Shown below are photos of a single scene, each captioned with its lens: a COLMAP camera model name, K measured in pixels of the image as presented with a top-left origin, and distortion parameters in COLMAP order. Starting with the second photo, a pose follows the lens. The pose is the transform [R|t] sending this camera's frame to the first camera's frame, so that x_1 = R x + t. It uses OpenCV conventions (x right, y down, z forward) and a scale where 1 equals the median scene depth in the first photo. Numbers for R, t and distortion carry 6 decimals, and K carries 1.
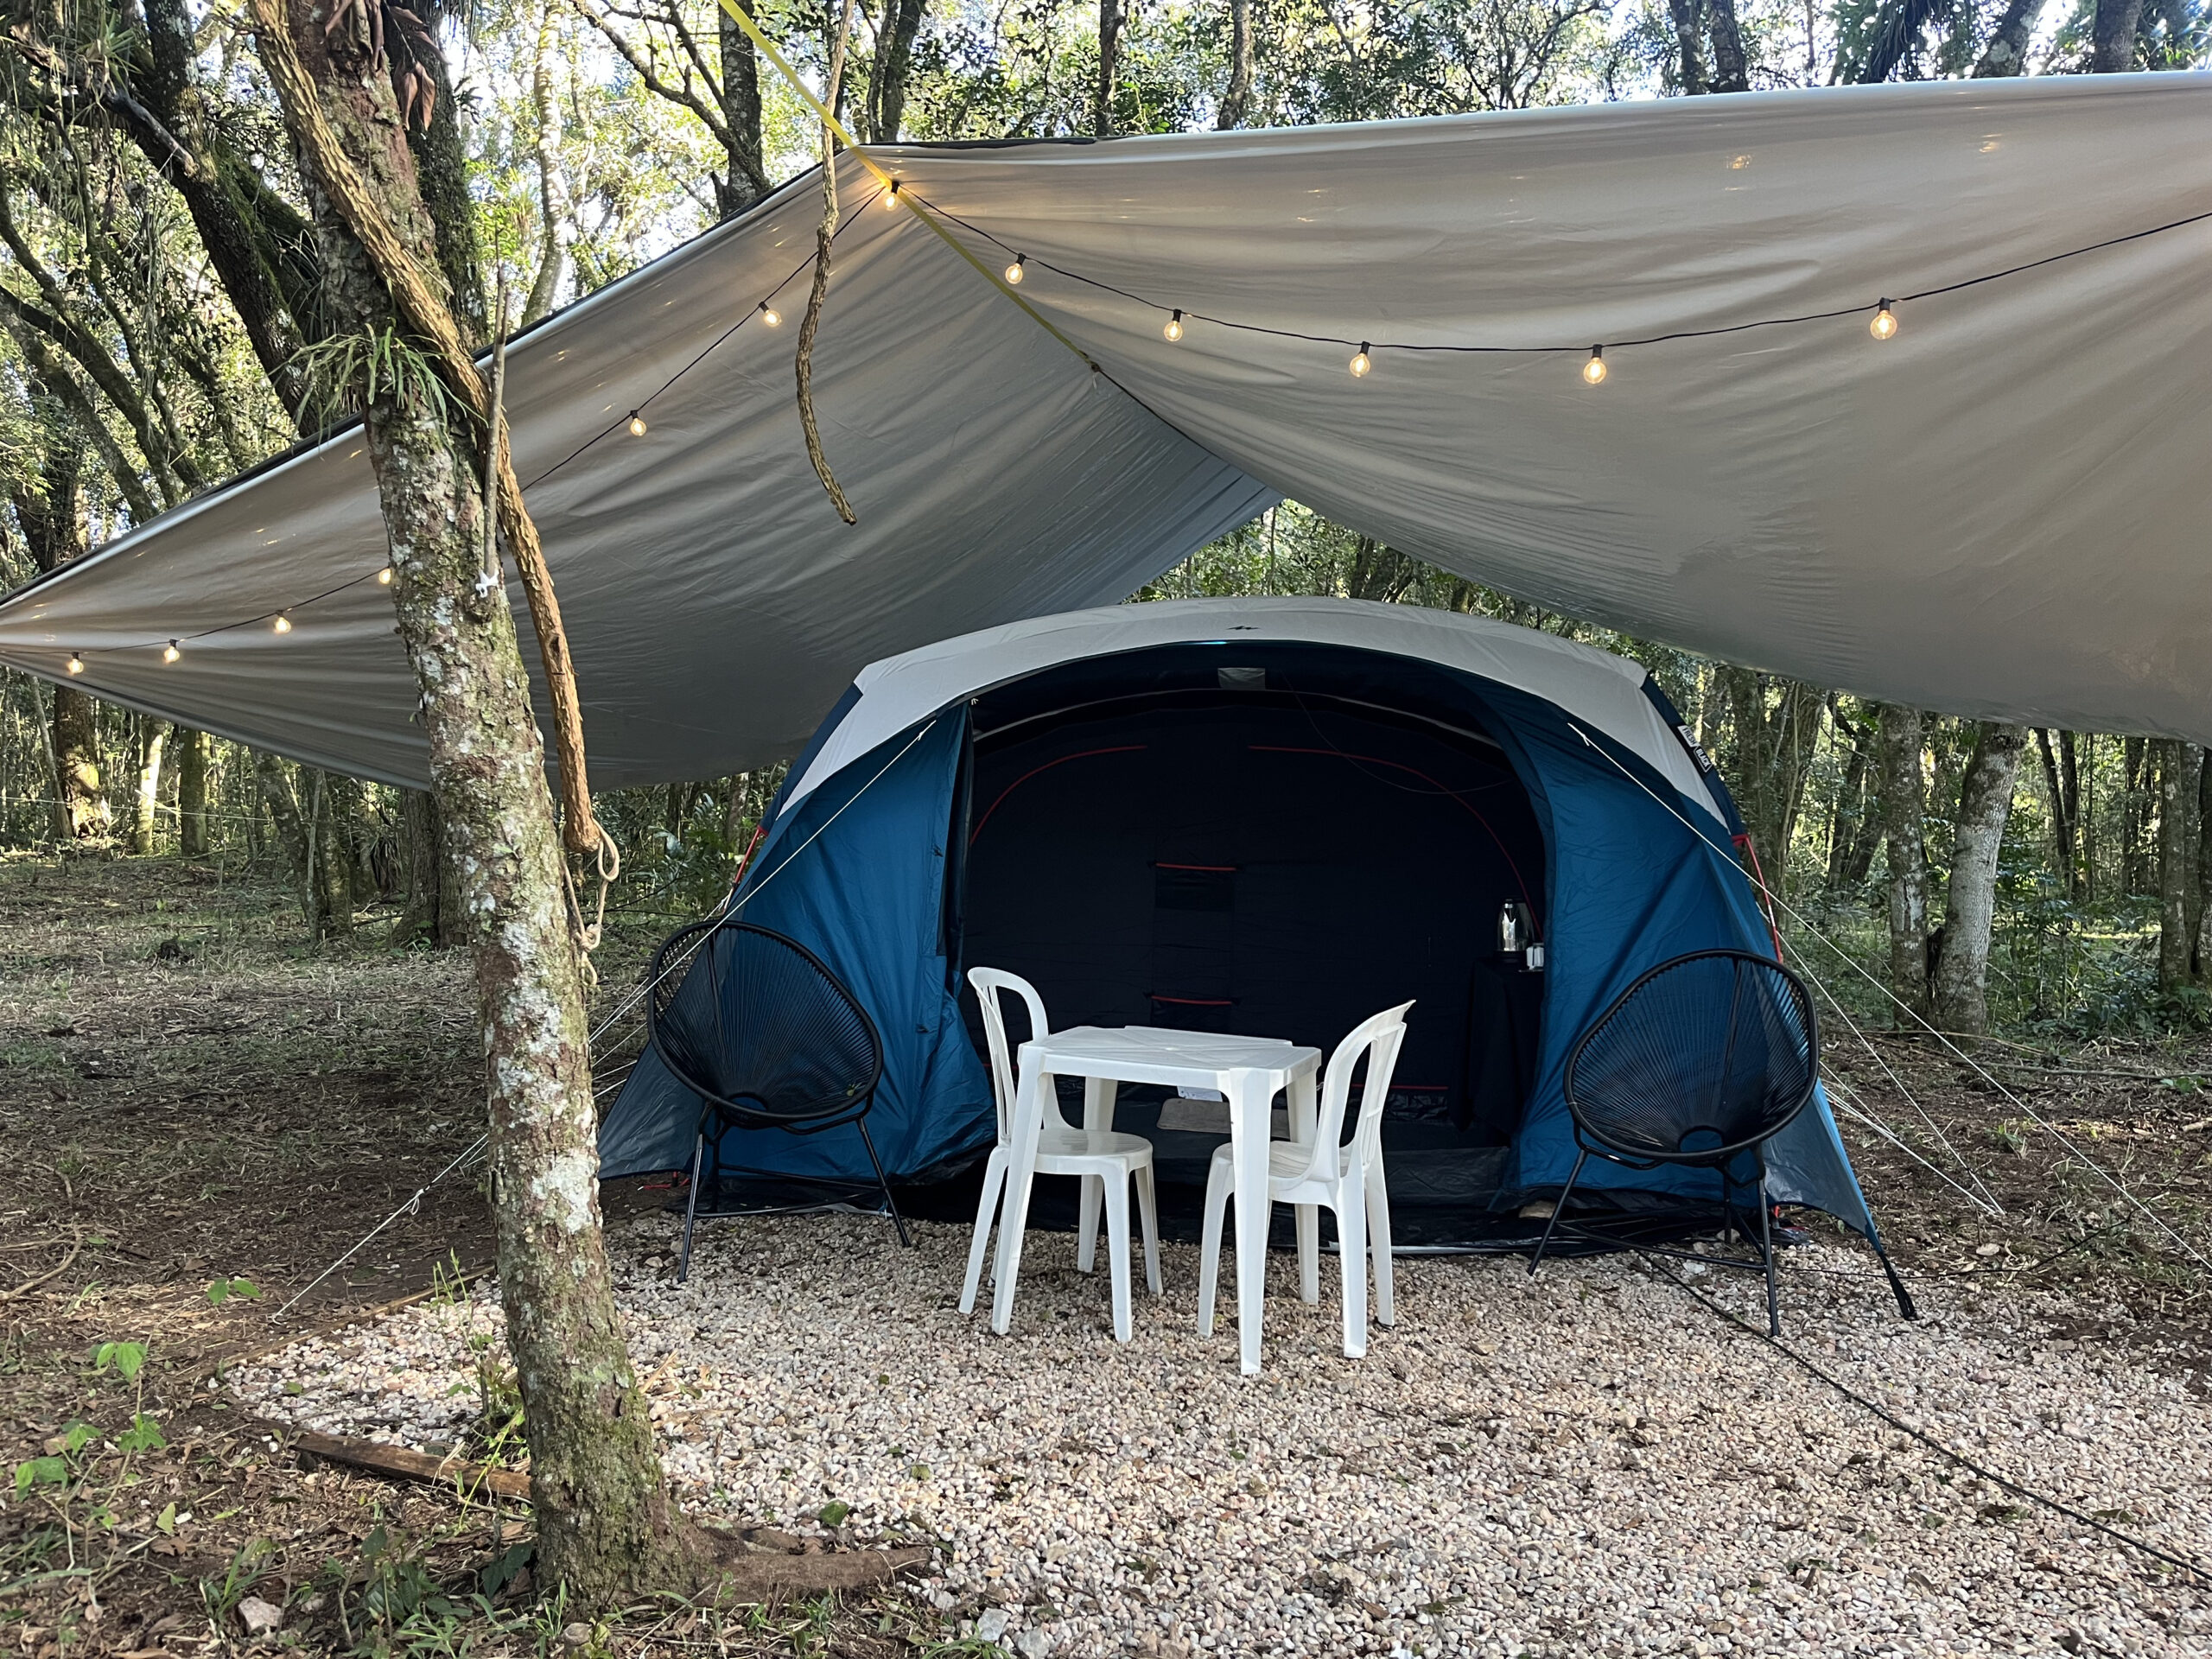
lens RADIAL K [[1675.1, 0, 1095.4], [0, 1675.1, 814.5], [0, 0, 1]] dist [0.038004, -0.032973]
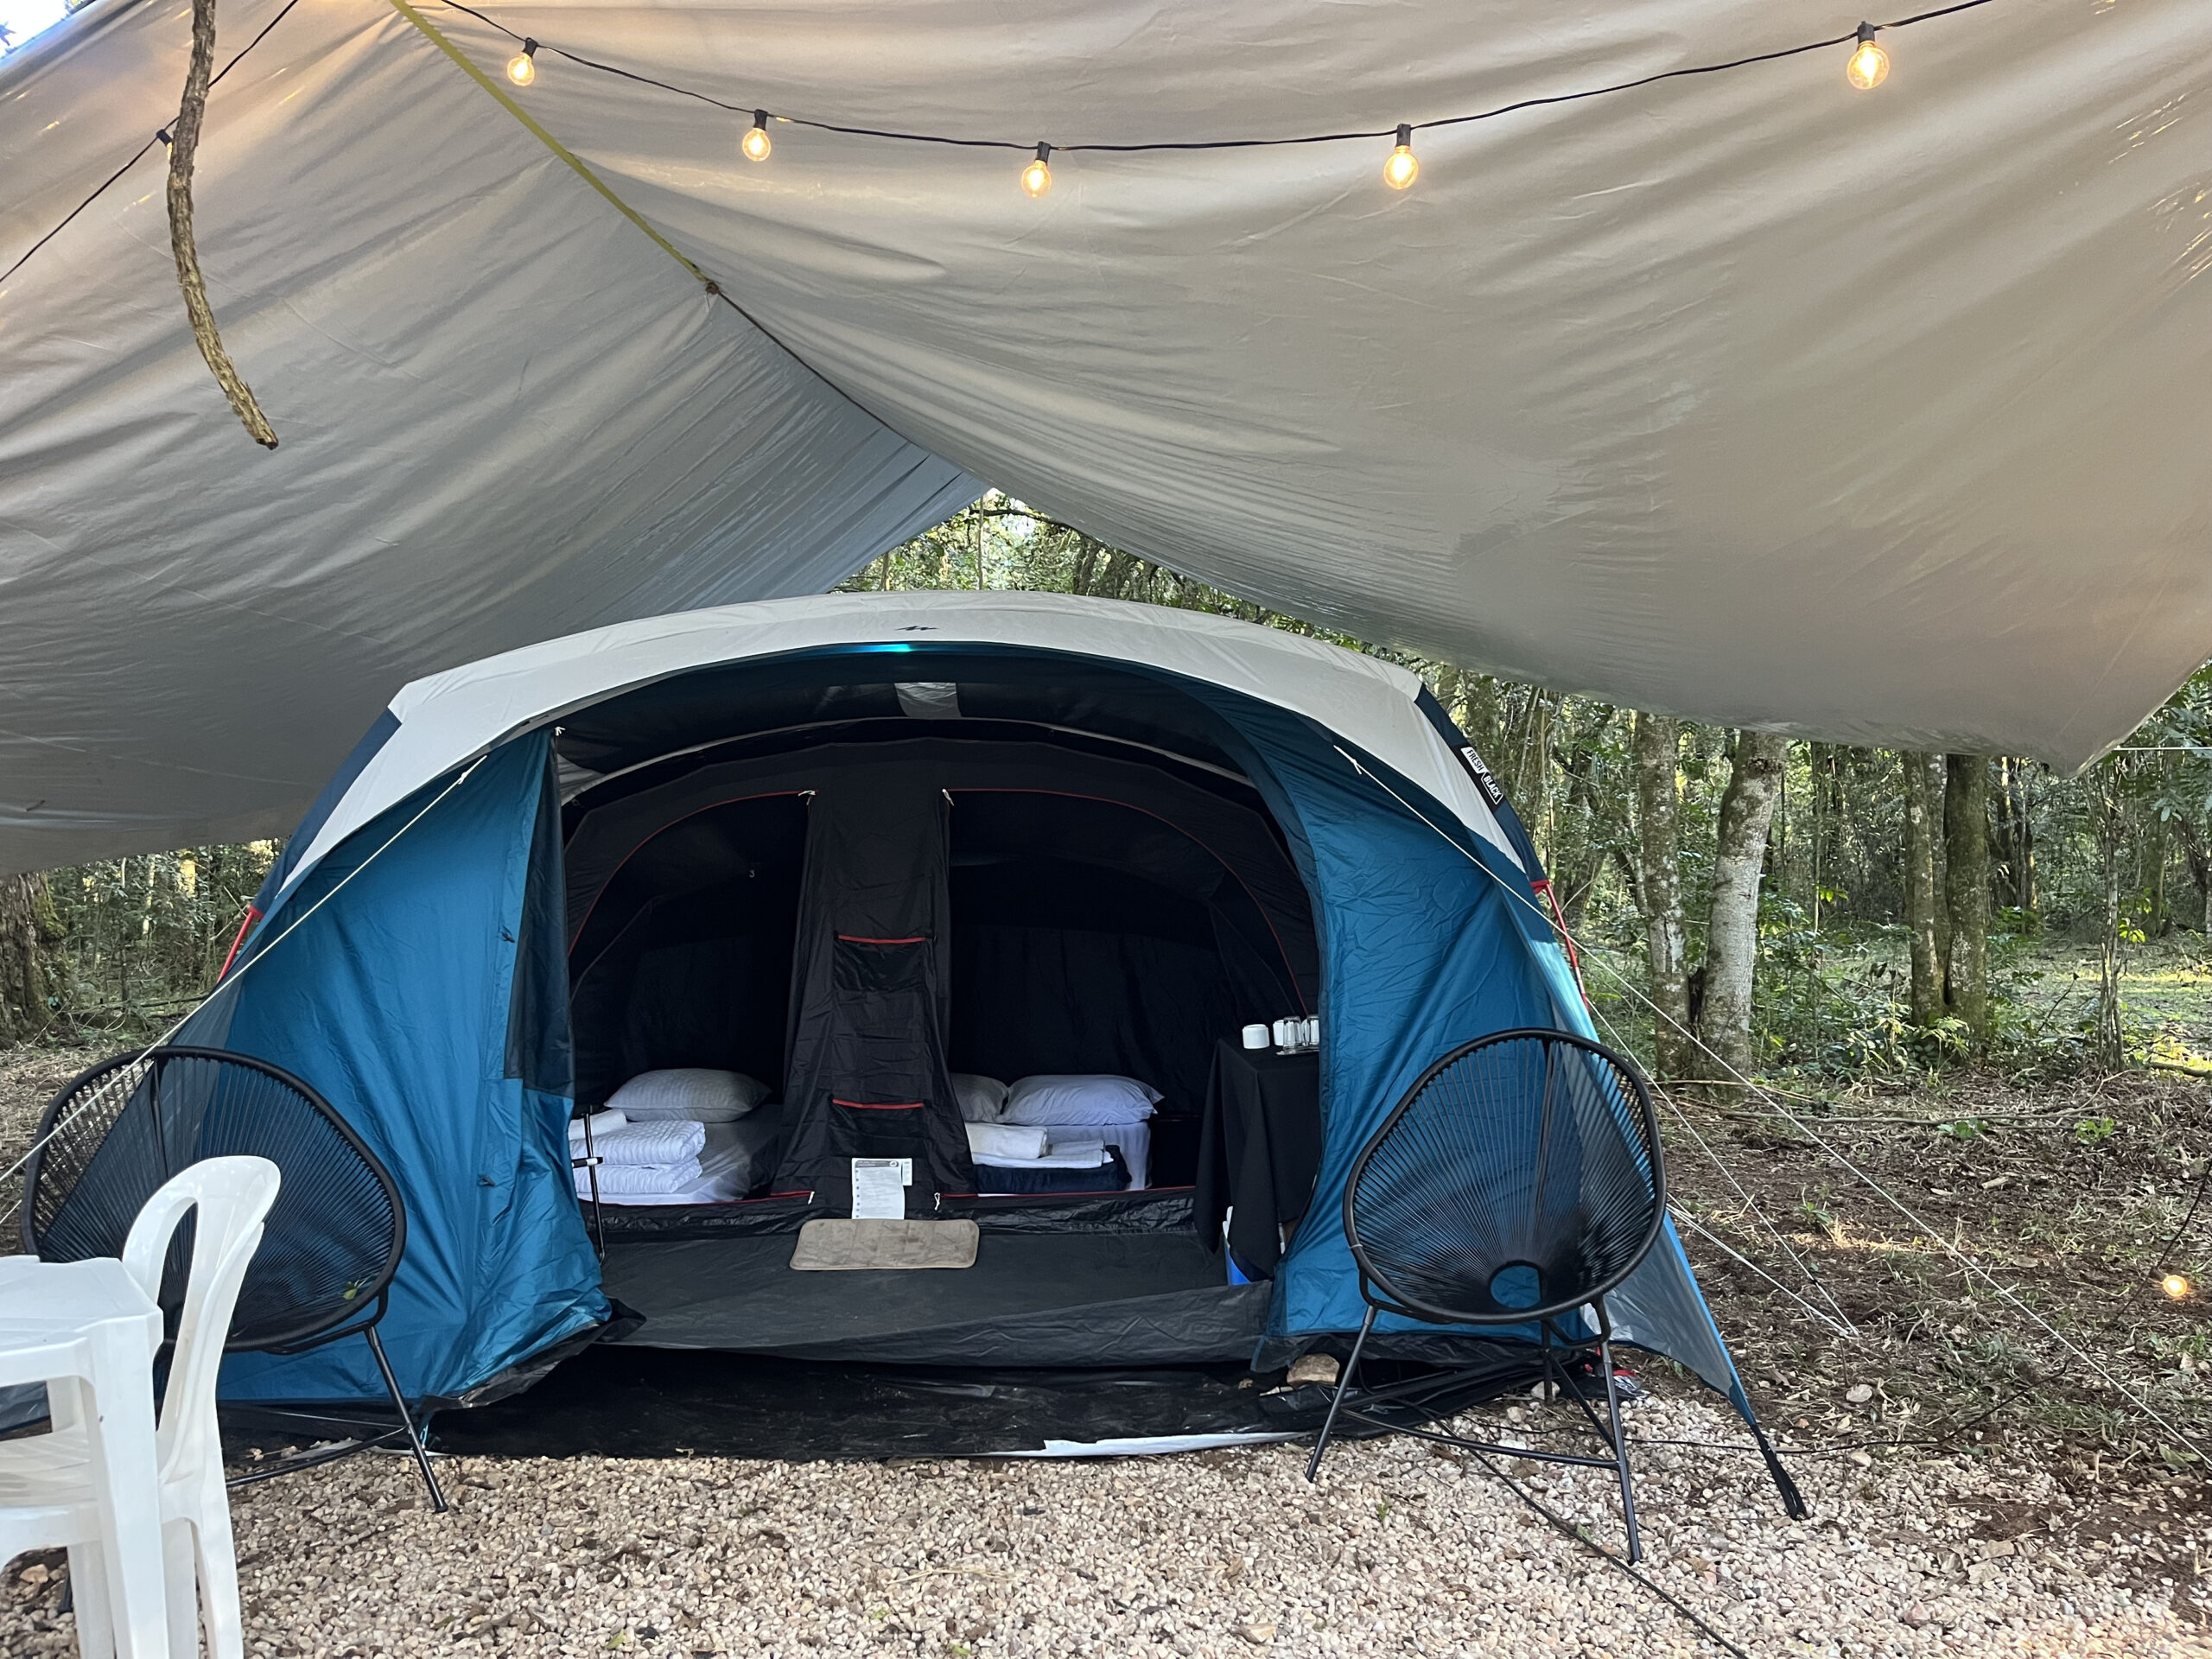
lens RADIAL K [[1675.1, 0, 1102.6], [0, 1675.1, 826.2], [0, 0, 1]] dist [0.038004, -0.032973]
pose [[0.986416, -0.023811, 0.162531, 0.050245], [0.026997, 0.999484, -0.017423, -0.006122], [-0.162032, 0.021574, 0.986550, 0.256825]]
